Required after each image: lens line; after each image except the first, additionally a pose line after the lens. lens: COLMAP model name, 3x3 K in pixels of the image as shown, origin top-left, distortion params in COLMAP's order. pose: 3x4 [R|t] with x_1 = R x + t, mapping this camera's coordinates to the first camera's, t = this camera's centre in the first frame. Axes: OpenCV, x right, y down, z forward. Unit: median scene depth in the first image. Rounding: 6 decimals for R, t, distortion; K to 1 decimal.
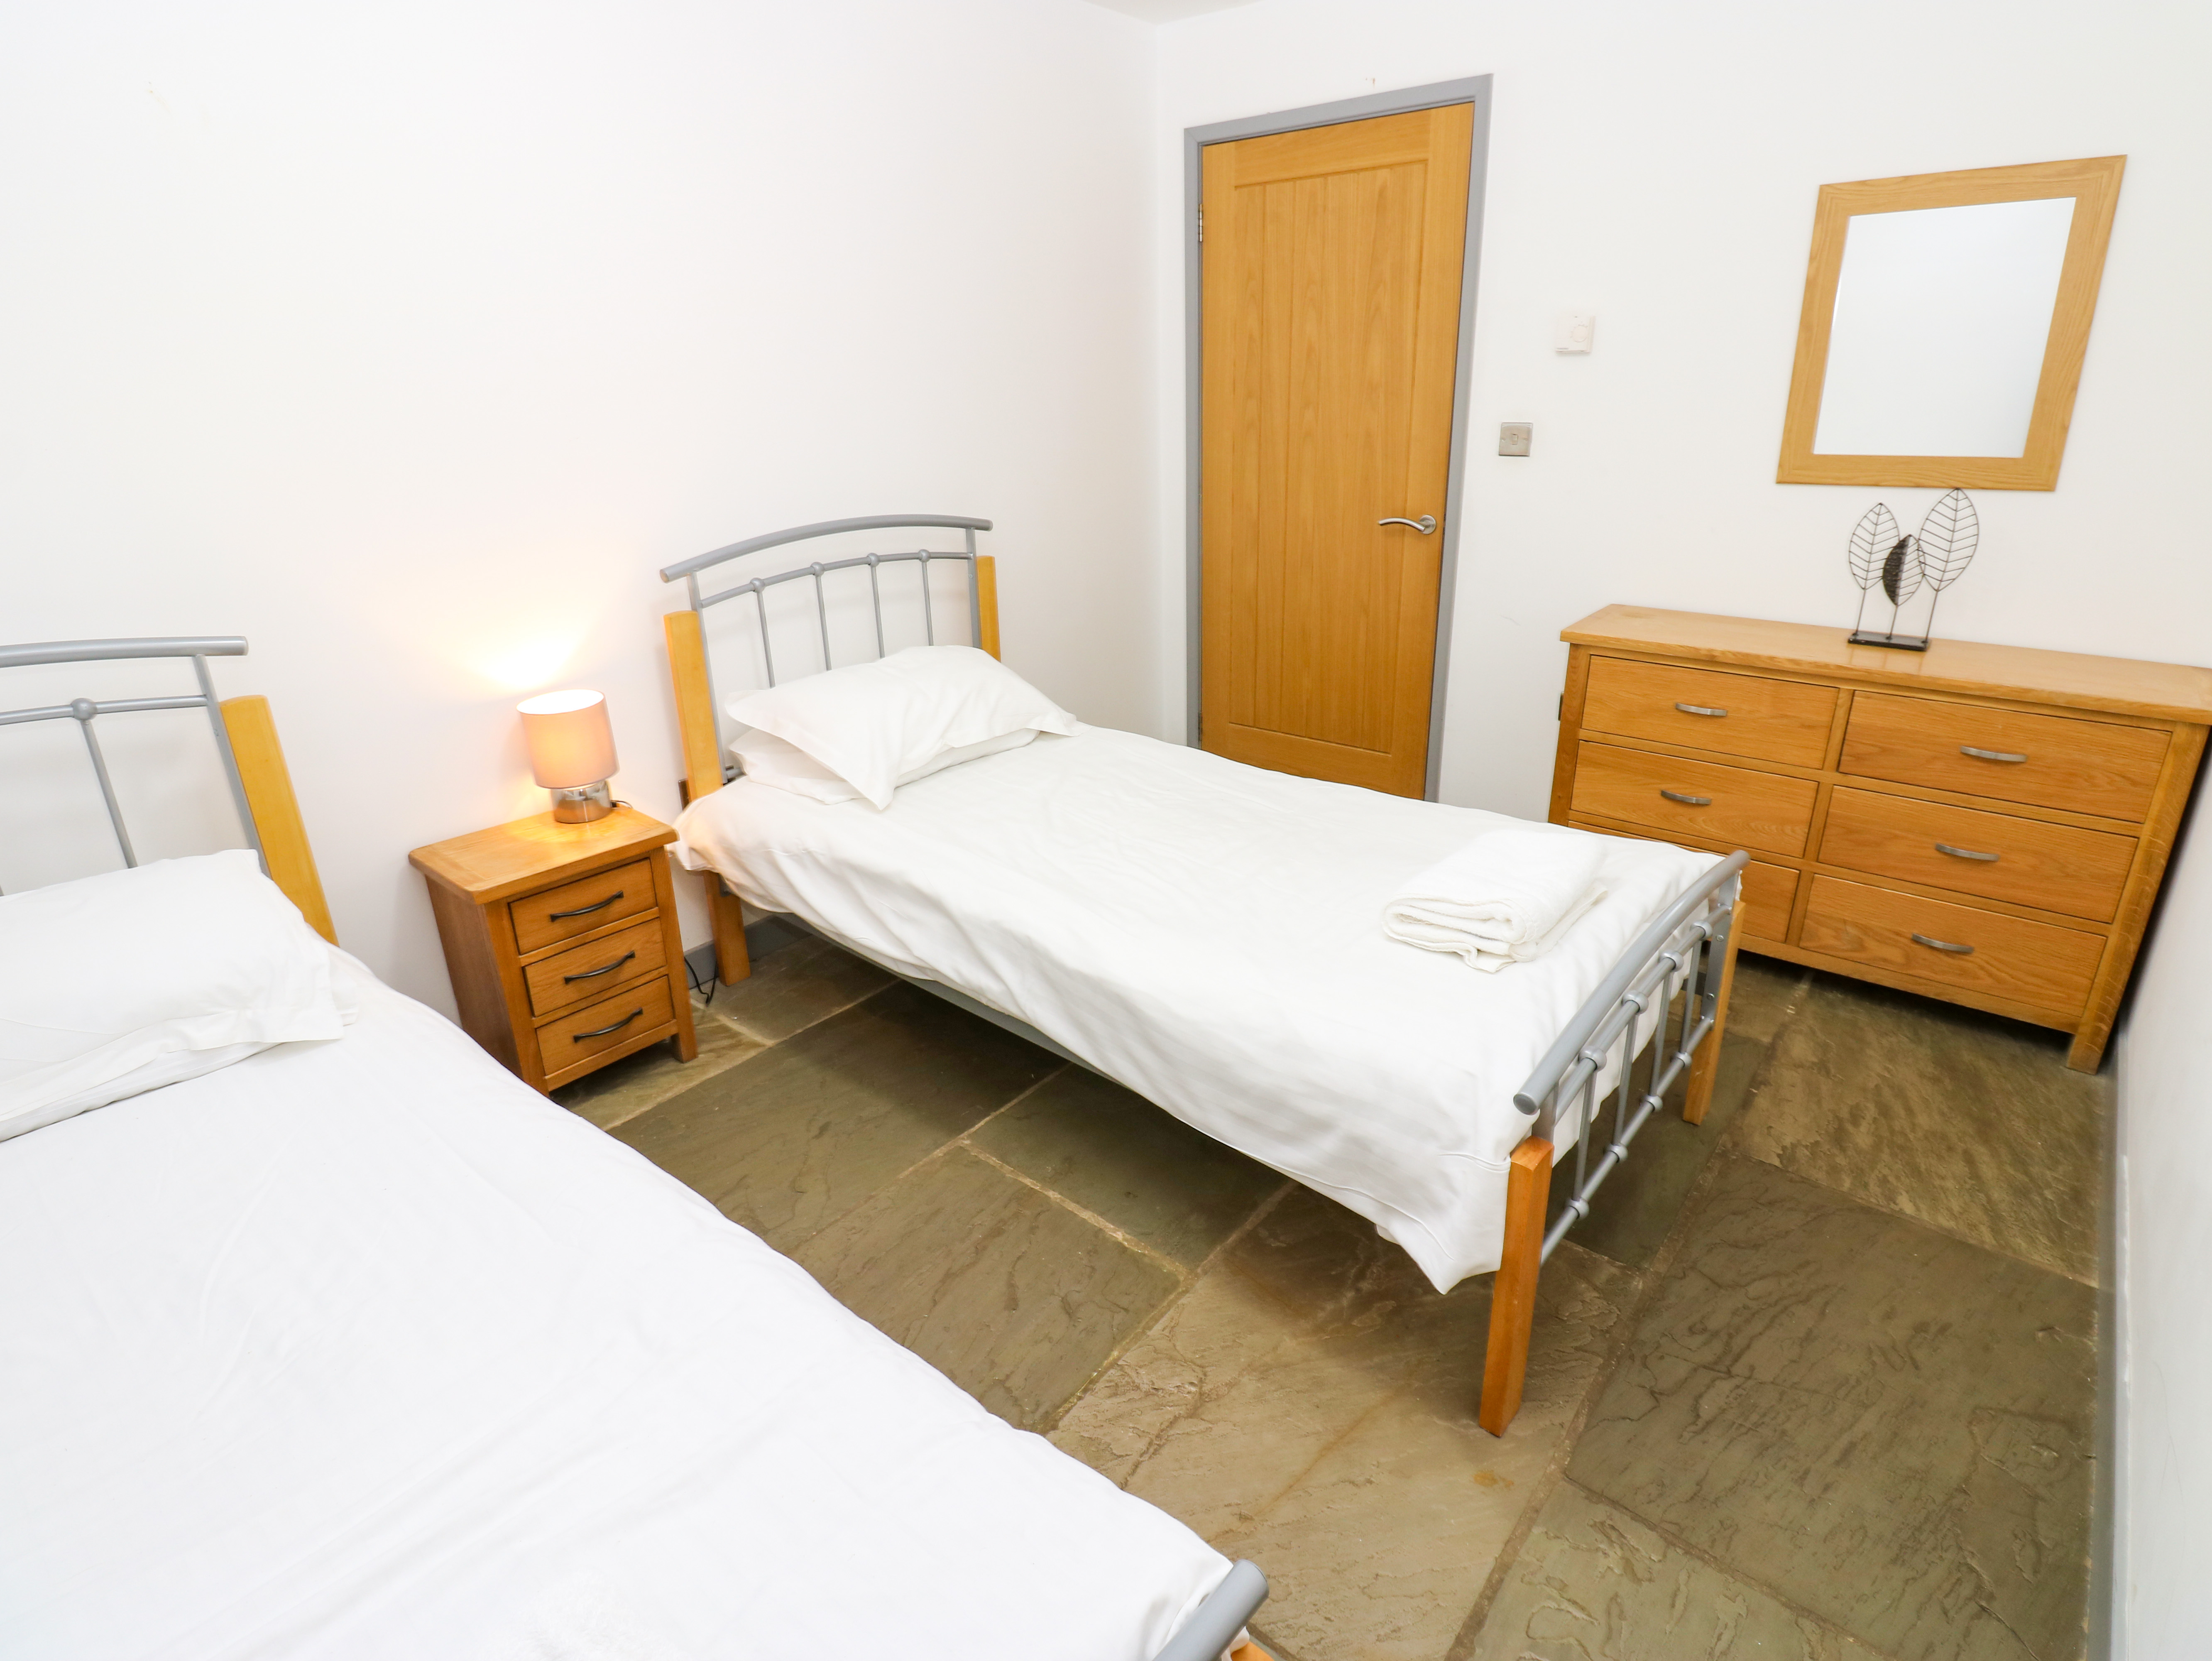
lens RADIAL K [[1147.2, 0, 1110.2], [0, 1147.2, 829.4], [0, 0, 1]] dist [-0.012761, -0.004688]
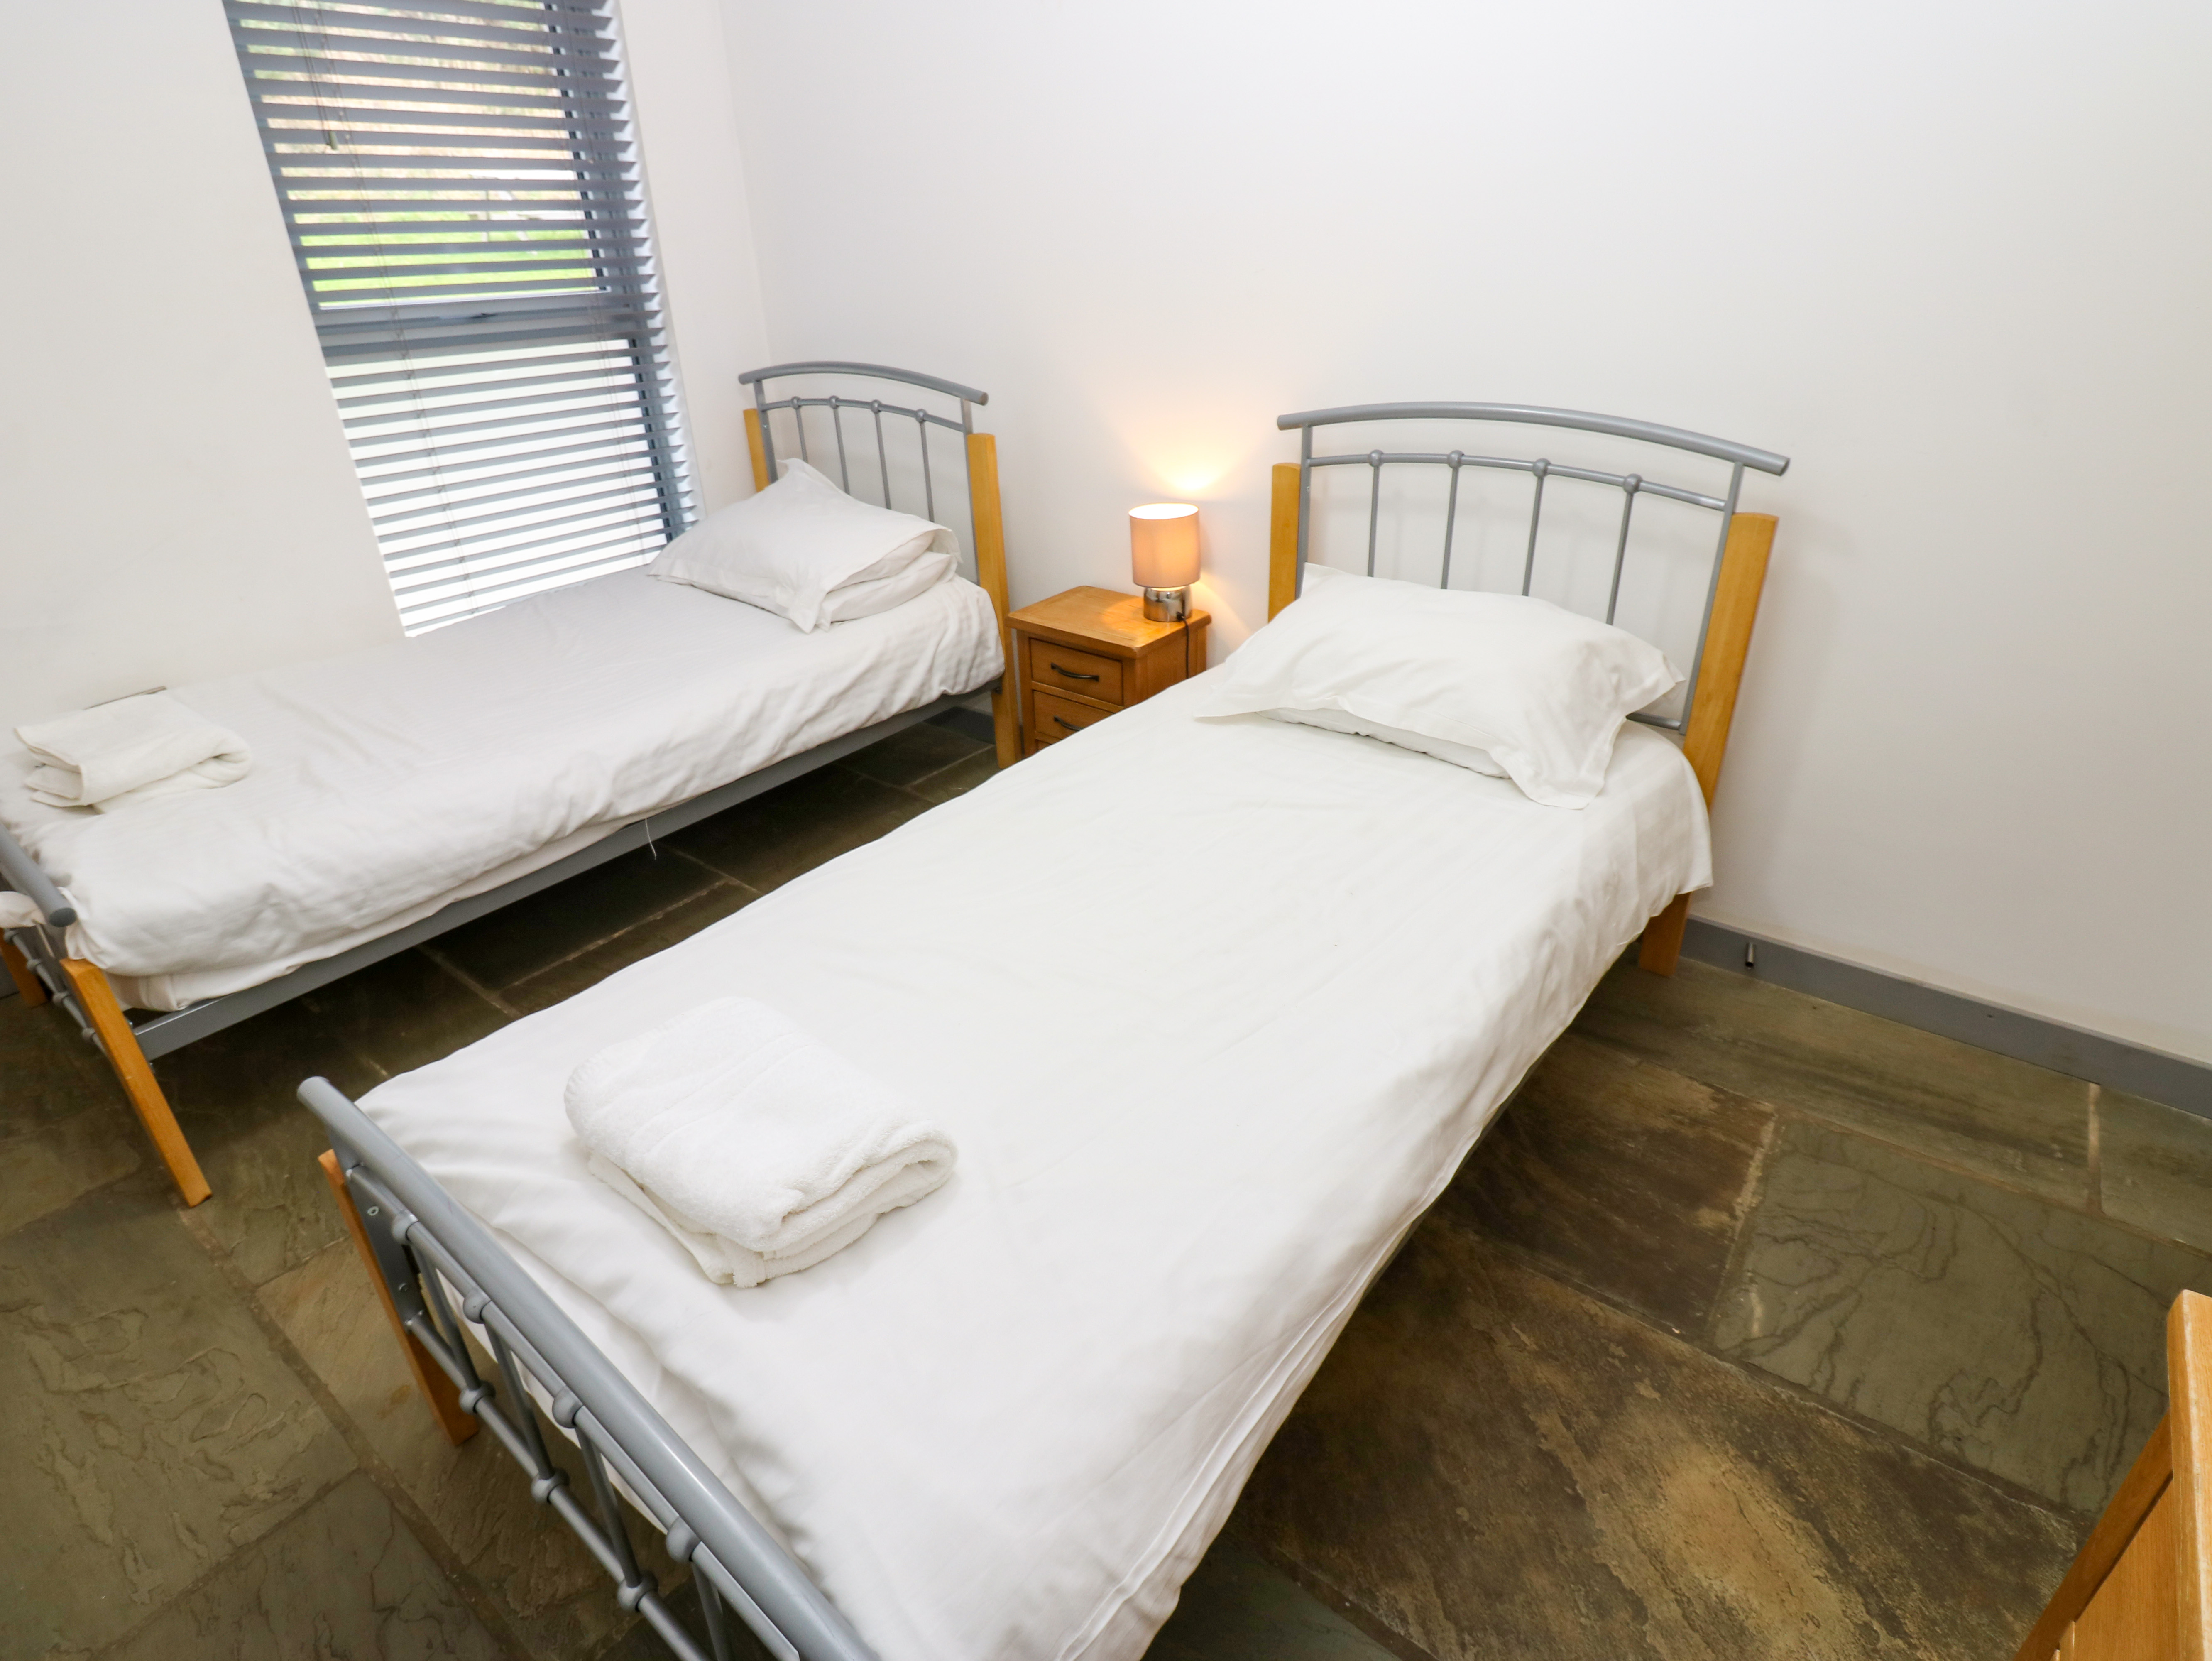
lens RADIAL K [[1147.2, 0, 1112.9], [0, 1147.2, 824.1], [0, 0, 1]] dist [-0.012761, -0.004688]
pose [[0.039105, 0.481978, -0.875310, 0.821624], [-0.353067, 0.826141, 0.439130, -0.421807], [0.934780, 0.291871, 0.202477, 1.029727]]
